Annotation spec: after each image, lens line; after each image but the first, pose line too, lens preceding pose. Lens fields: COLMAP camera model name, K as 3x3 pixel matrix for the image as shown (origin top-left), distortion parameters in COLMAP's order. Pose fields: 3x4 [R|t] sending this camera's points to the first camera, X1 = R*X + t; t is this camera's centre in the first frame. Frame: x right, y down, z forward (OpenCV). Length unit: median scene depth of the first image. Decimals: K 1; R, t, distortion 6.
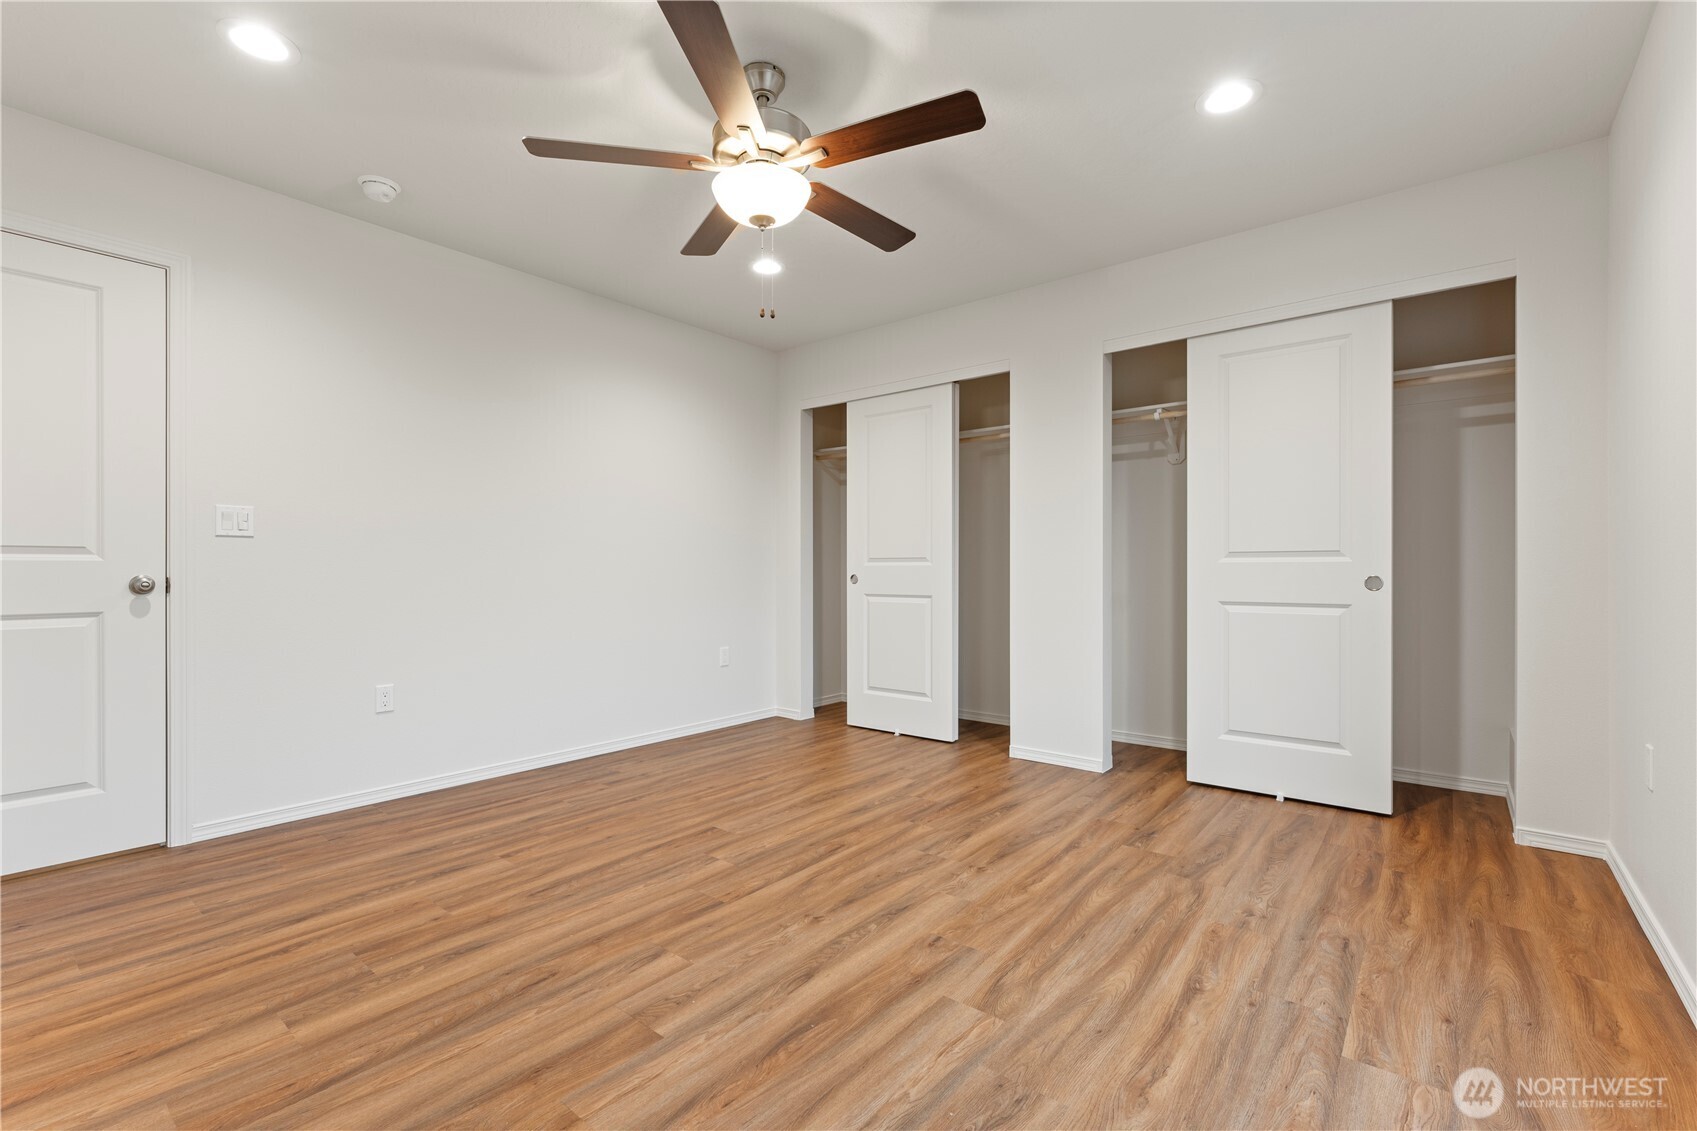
lens RADIAL K [[719.1, 0, 858.9], [0, 719.1, 568.5], [0, 0, 1]] dist [0.000699, -0.001140]
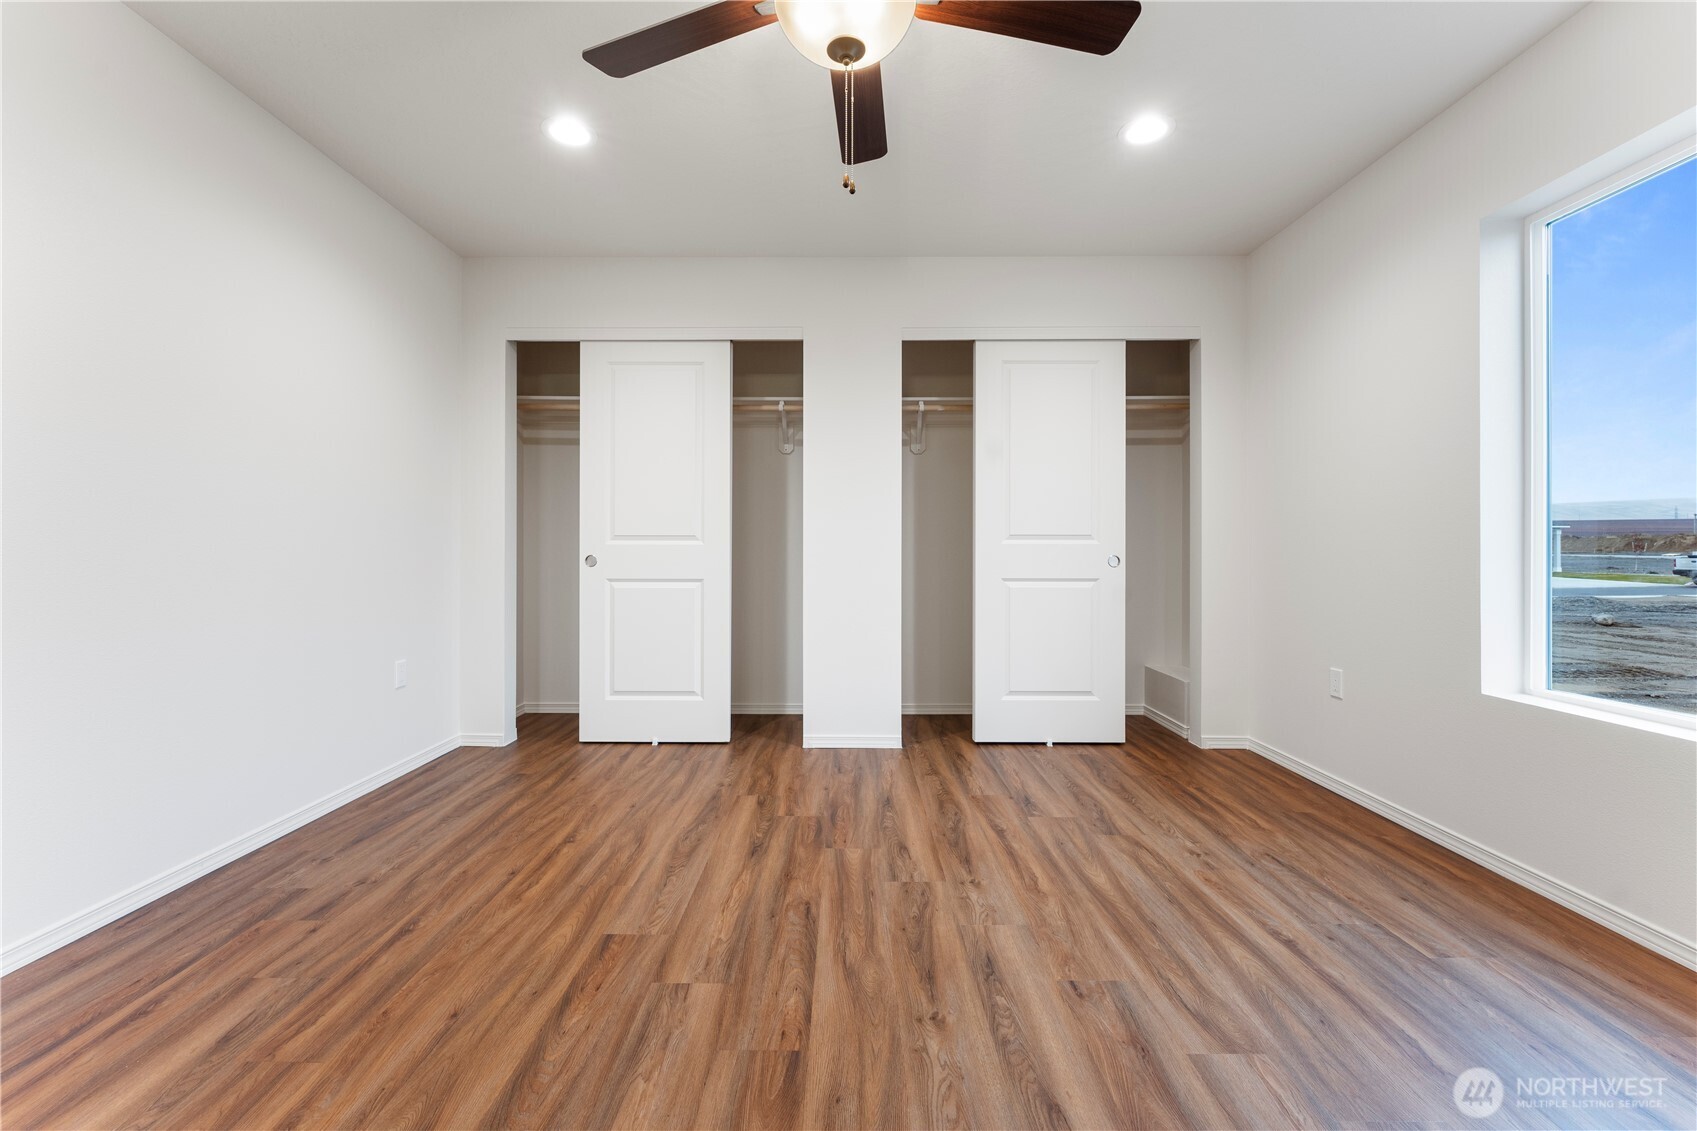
lens RADIAL K [[680.4, 0, 839.8], [0, 680.4, 547.3], [0, 0, 1]] dist [-0.003960, -0.000052]
pose [[0.792458, 0.002667, 0.609920, -0.410711], [-0.004114, 0.999991, 0.000972, -0.003193], [-0.609912, -0.003280, 0.792462, 0.361601]]
